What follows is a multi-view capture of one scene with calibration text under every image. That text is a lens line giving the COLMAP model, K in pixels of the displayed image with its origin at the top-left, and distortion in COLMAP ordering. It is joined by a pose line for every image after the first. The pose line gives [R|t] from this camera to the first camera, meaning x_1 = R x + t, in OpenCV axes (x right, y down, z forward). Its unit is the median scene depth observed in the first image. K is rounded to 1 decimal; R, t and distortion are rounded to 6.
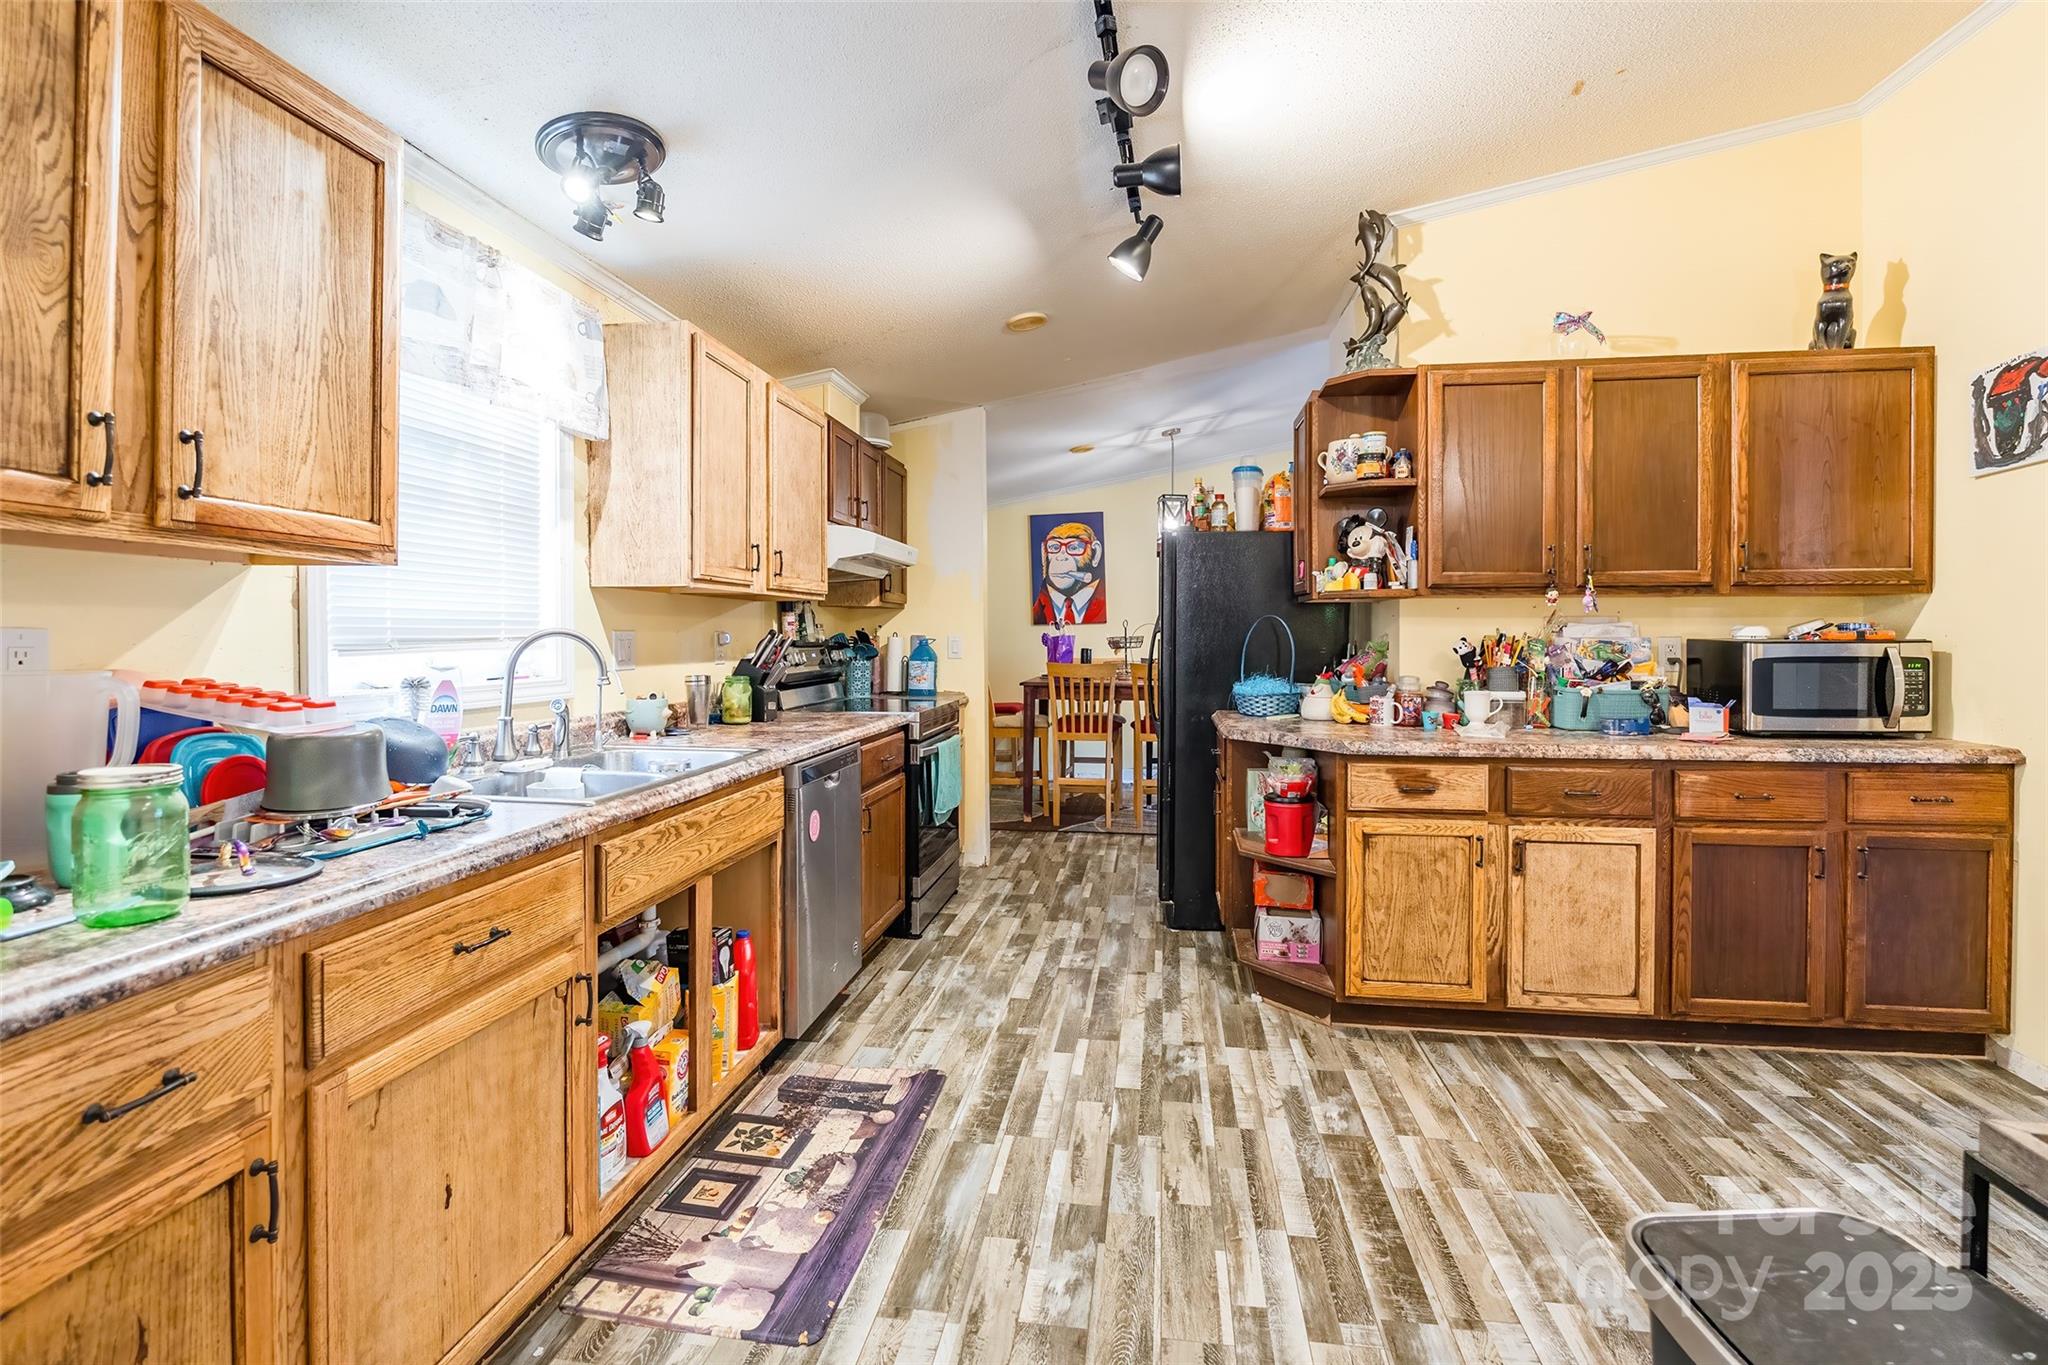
lens RADIAL K [[974.1, 0, 1024.7], [0, 974.1, 644.8], [0, 0, 1]] dist [-0.001931, 0.000660]
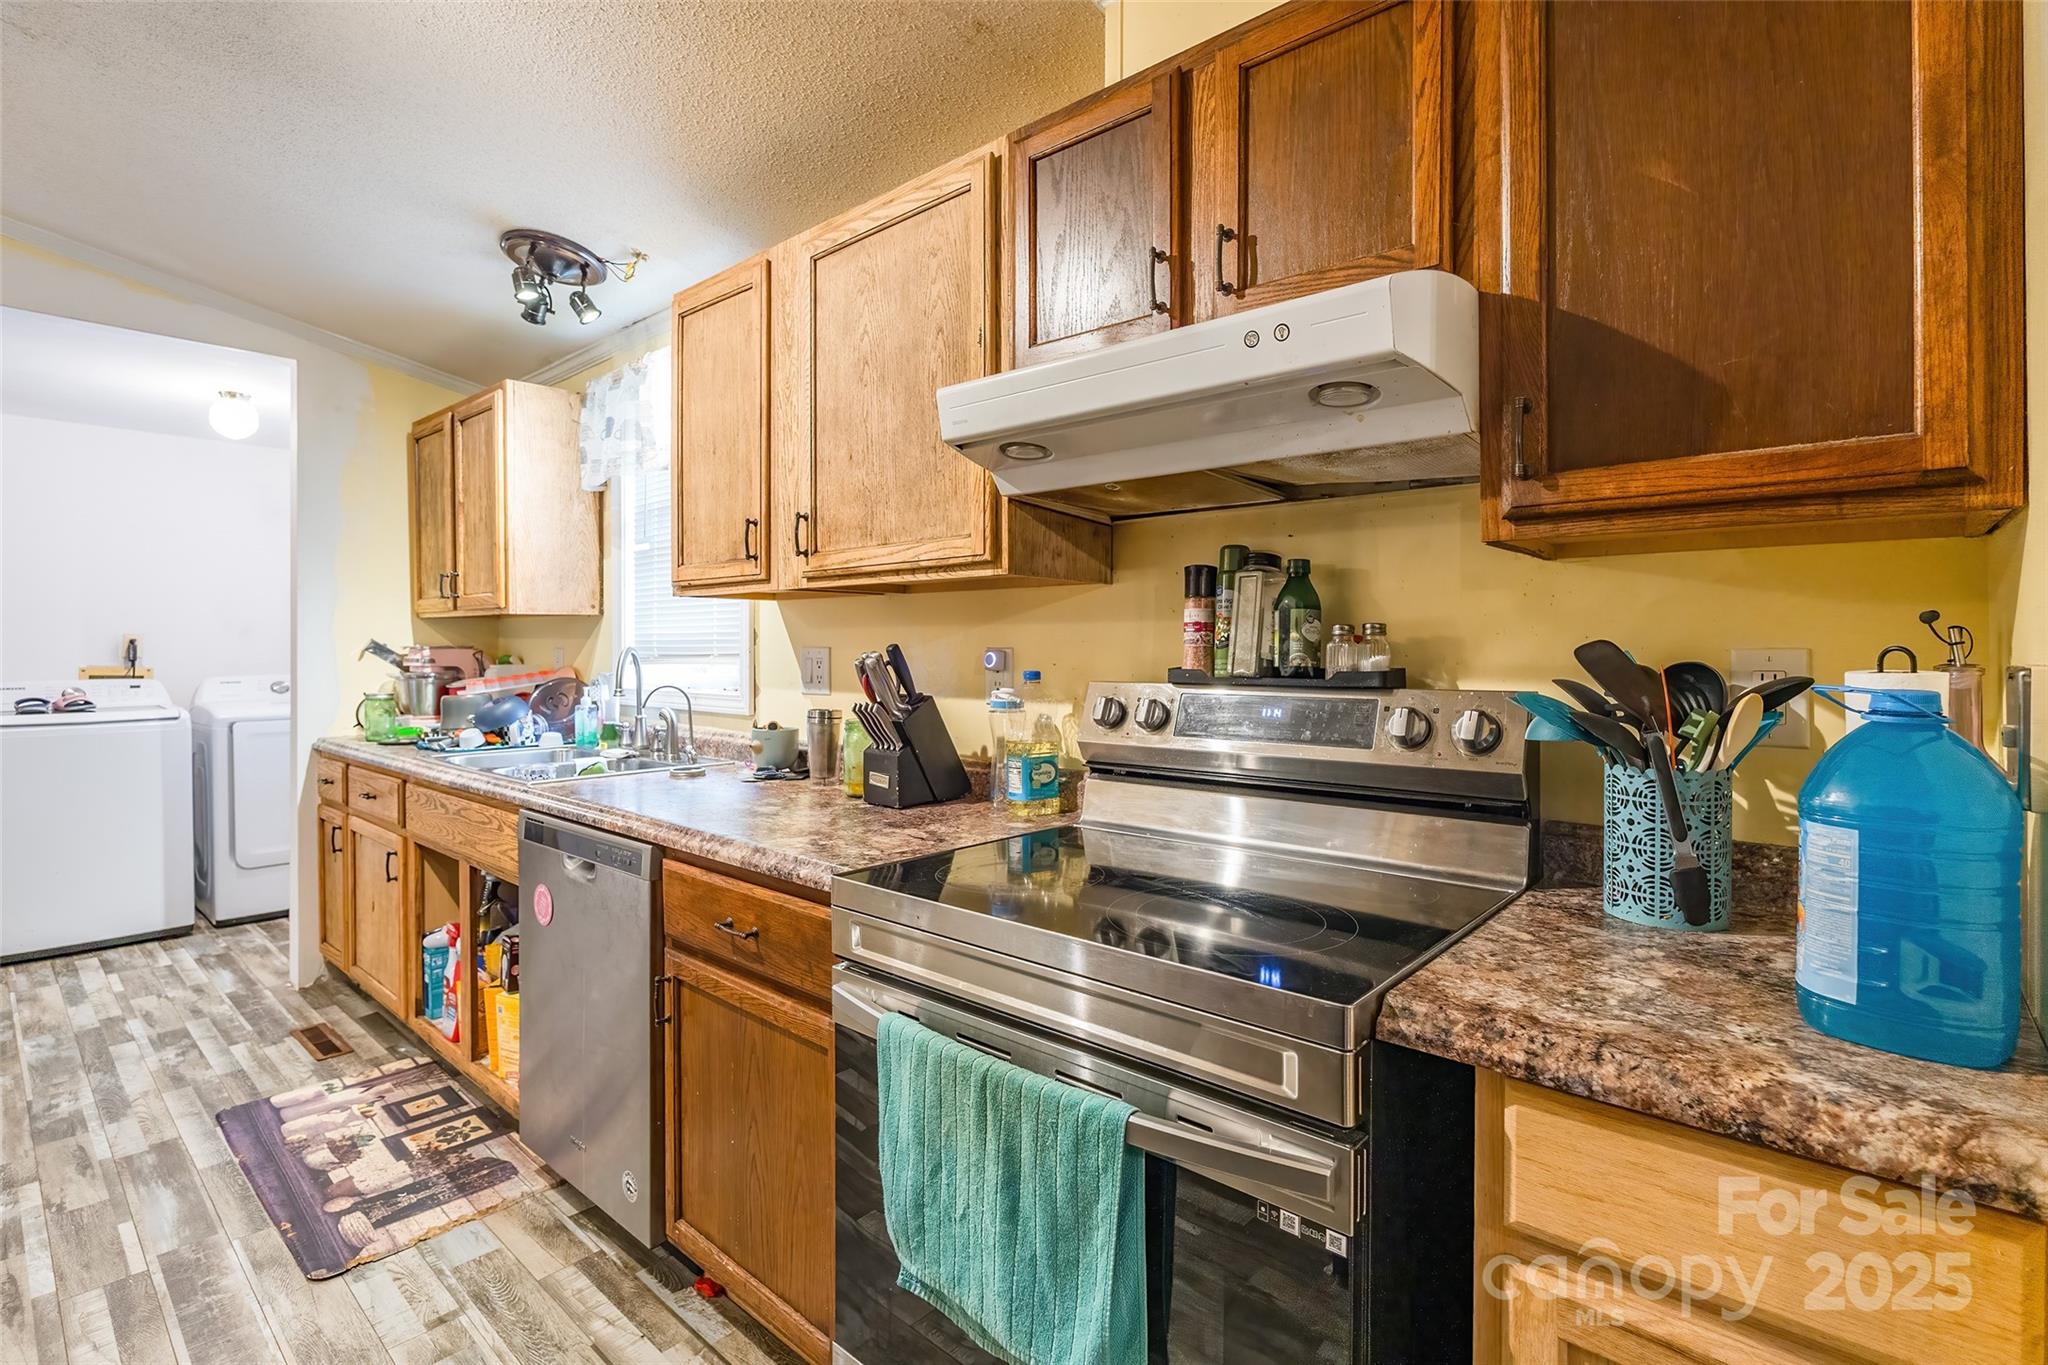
lens RADIAL K [[974.1, 0, 1024.7], [0, 974.1, 644.8], [0, 0, 1]] dist [-0.001931, 0.000660]
pose [[-0.564130, 0.000338, -0.825686, 0.248891], [-0.002326, 0.999995, 0.001999, -0.023687], [0.825683, 0.003049, -0.564127, 2.167695]]
